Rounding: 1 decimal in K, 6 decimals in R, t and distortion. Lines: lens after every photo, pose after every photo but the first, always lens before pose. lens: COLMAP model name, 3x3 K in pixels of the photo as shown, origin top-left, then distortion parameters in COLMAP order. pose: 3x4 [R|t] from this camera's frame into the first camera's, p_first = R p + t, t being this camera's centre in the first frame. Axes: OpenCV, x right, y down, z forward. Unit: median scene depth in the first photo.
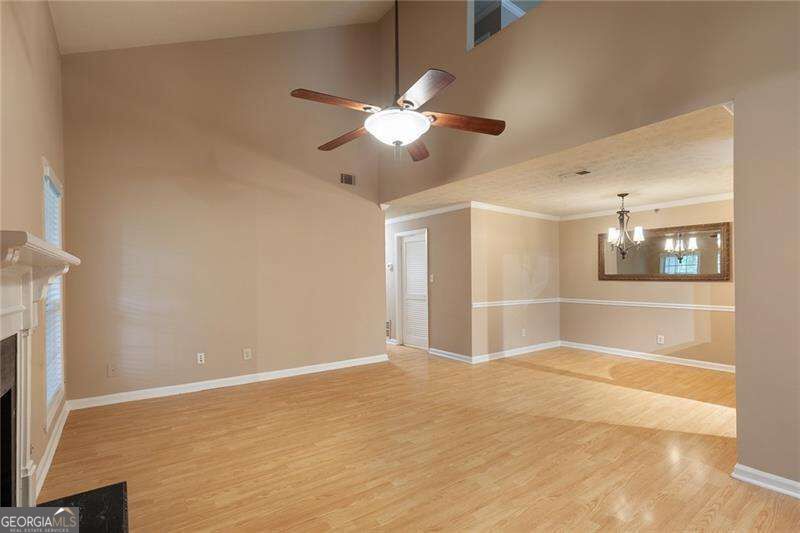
lens RADIAL K [[365.7, 0, 401.0], [0, 365.7, 275.3], [0, 0, 1]] dist [0.003418, -0.000055]
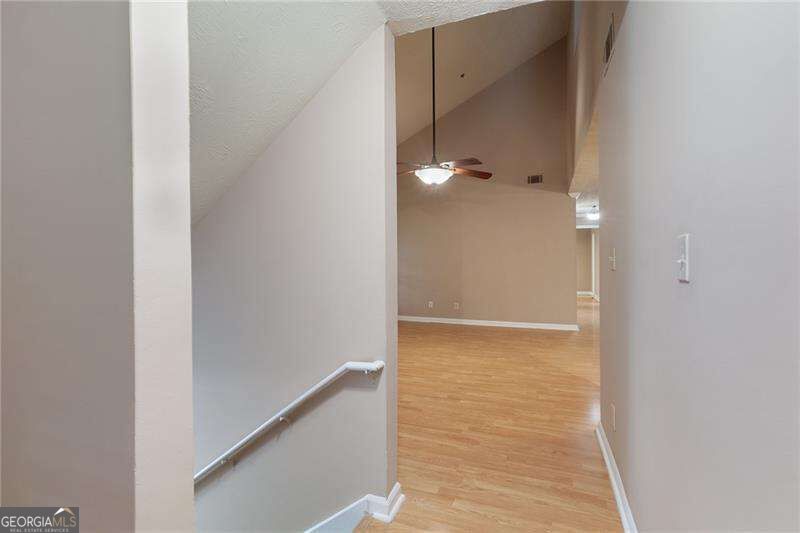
lens RADIAL K [[362.4, 0, 390.8], [0, 362.4, 268.2], [0, 0, 1]] dist [-0.000179, -0.000051]
pose [[0.488073, 0.005292, -0.872787, 0.822904], [0.022733, 0.999565, 0.018773, 0.007741], [0.872507, -0.029004, 0.487740, -0.040325]]
